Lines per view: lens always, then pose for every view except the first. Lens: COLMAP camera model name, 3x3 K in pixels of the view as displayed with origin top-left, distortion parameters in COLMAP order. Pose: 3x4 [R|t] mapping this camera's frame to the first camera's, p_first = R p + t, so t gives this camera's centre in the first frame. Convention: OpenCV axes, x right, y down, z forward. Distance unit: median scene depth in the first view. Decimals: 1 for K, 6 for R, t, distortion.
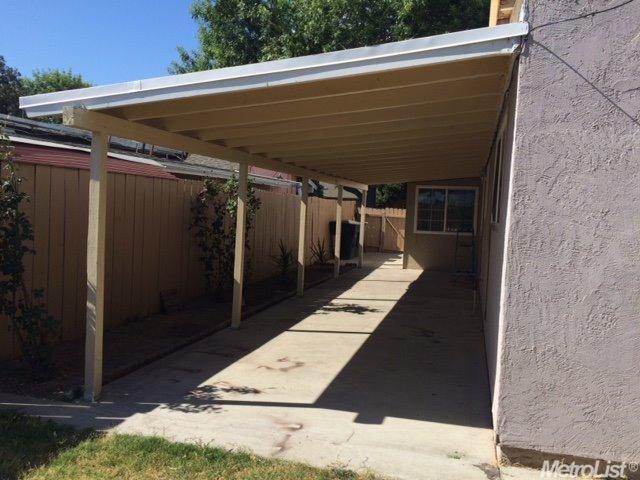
lens RADIAL K [[551.0, 0, 316.2], [0, 551.0, 240.8], [0, 0, 1]] dist [0.050357, -0.012464]
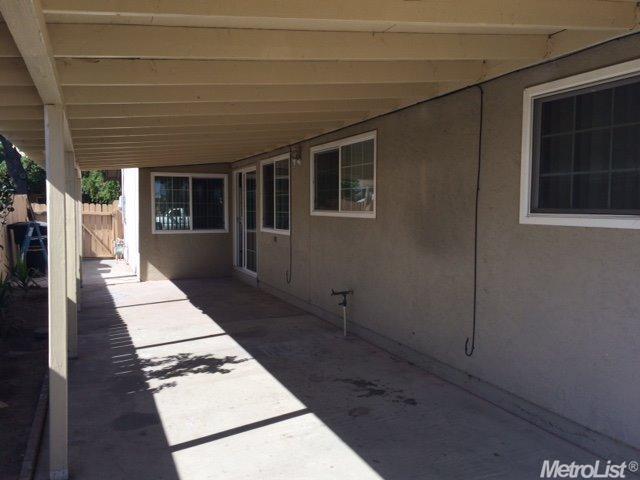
lens RADIAL K [[549.6, 0, 322.2], [0, 549.6, 249.0], [0, 0, 1]] dist [0.090791, 0.000612]
pose [[0.782186, -0.088348, 0.616749, -0.416661], [0.070276, 0.996089, 0.053560, -0.063763], [-0.619069, 0.001449, 0.785335, 0.826627]]
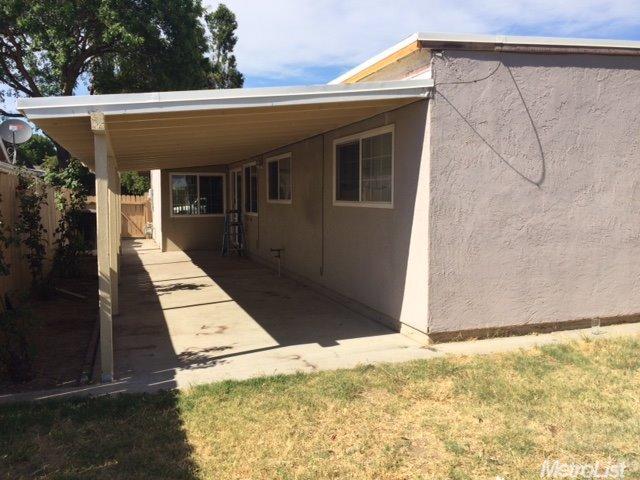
lens RADIAL K [[551.0, 0, 316.2], [0, 551.0, 240.8], [0, 0, 1]] dist [0.050357, -0.012464]
pose [[0.821396, -0.087558, 0.563597, -0.686067], [0.071016, 0.996157, 0.051257, -0.013953], [-0.565919, -0.002078, 0.824458, -0.136320]]
